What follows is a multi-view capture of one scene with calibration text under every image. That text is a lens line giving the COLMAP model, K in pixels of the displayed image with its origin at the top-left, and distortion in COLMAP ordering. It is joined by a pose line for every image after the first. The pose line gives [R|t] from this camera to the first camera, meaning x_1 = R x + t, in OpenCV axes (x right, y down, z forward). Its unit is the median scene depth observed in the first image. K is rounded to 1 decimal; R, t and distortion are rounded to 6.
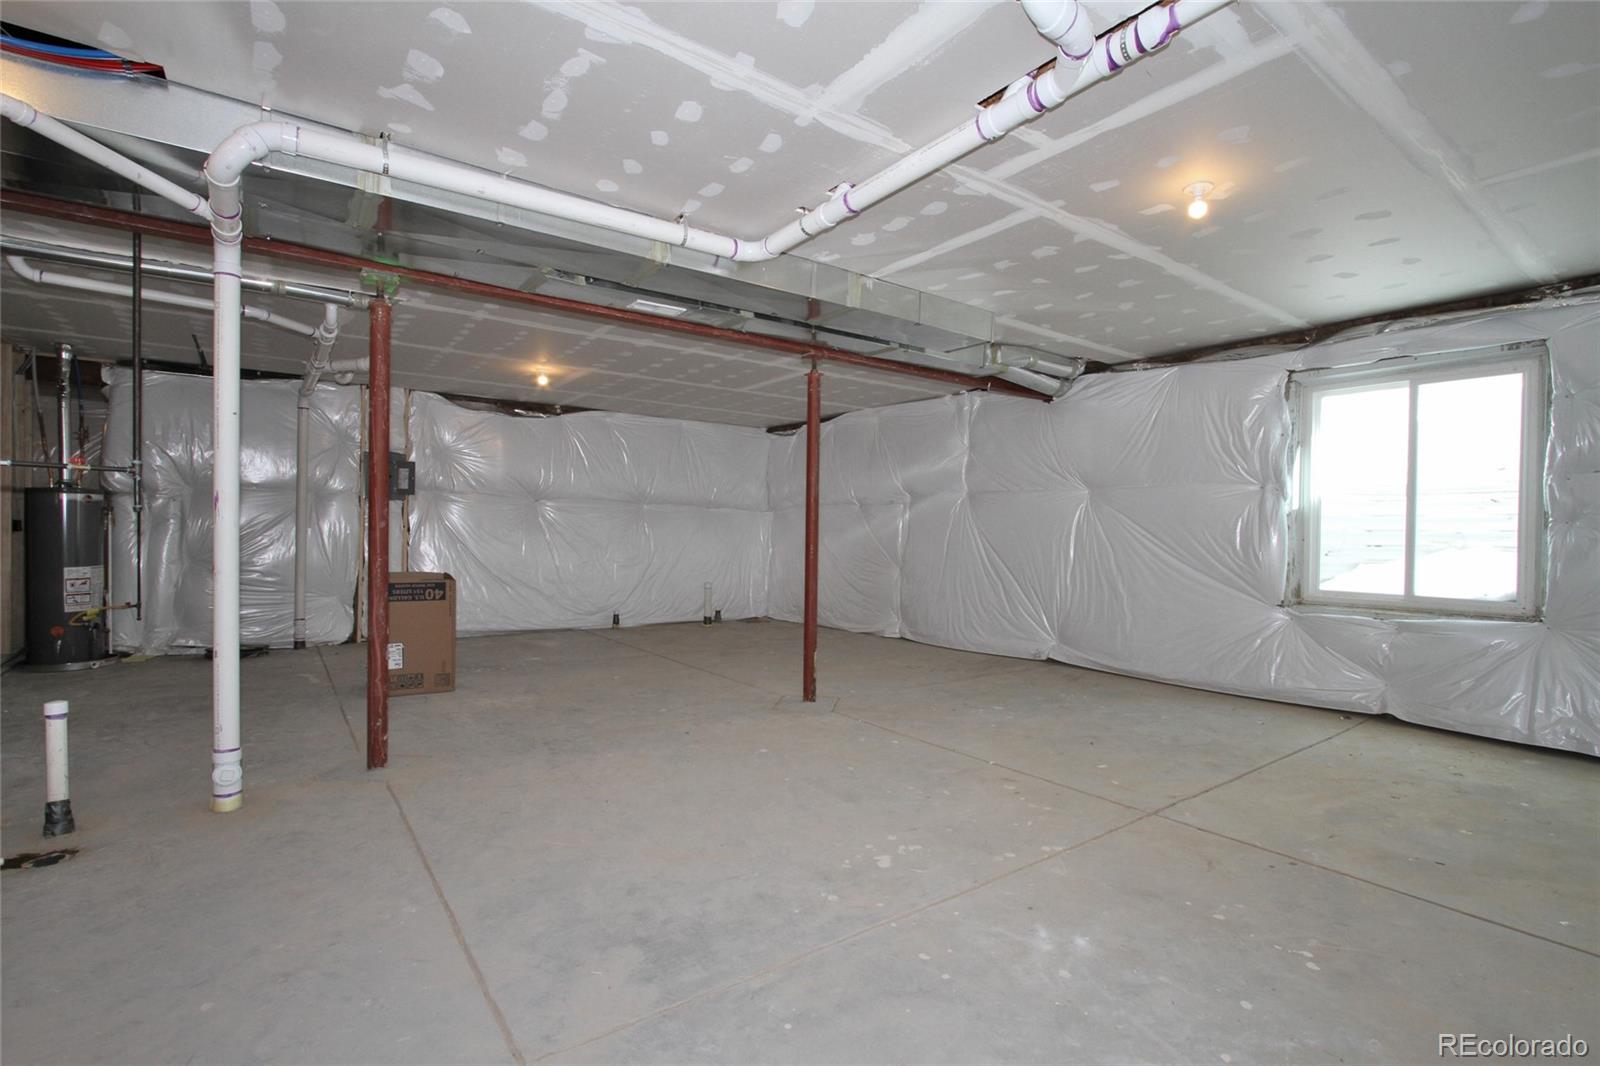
lens RADIAL K [[738.4, 0, 800.0], [0, 738.4, 533.0], [0, 0, 1]] dist [-0.013932, -0.000234]
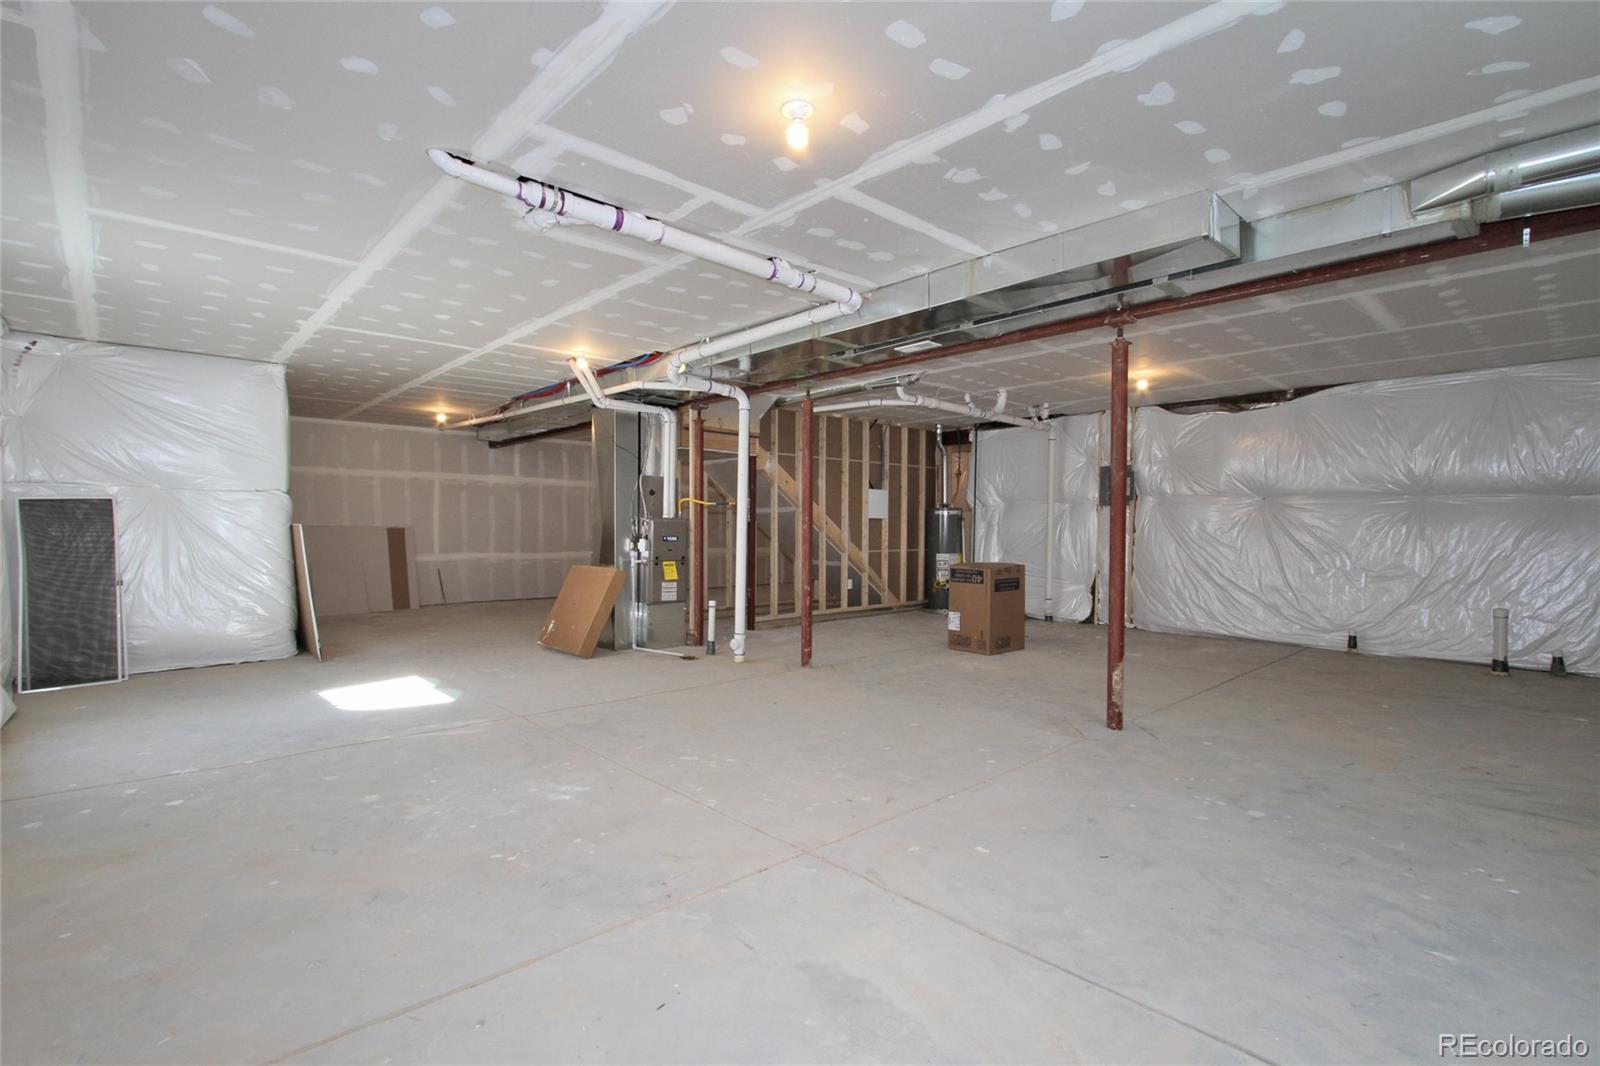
lens RADIAL K [[738.4, 0, 800.0], [0, 738.4, 533.0], [0, 0, 1]] dist [-0.013932, -0.000234]
pose [[0.125494, -0.002578, -0.992091, 1.041967], [-0.003322, 0.999990, -0.003018, 0.007635], [0.992089, 0.003675, 0.125484, 0.686797]]
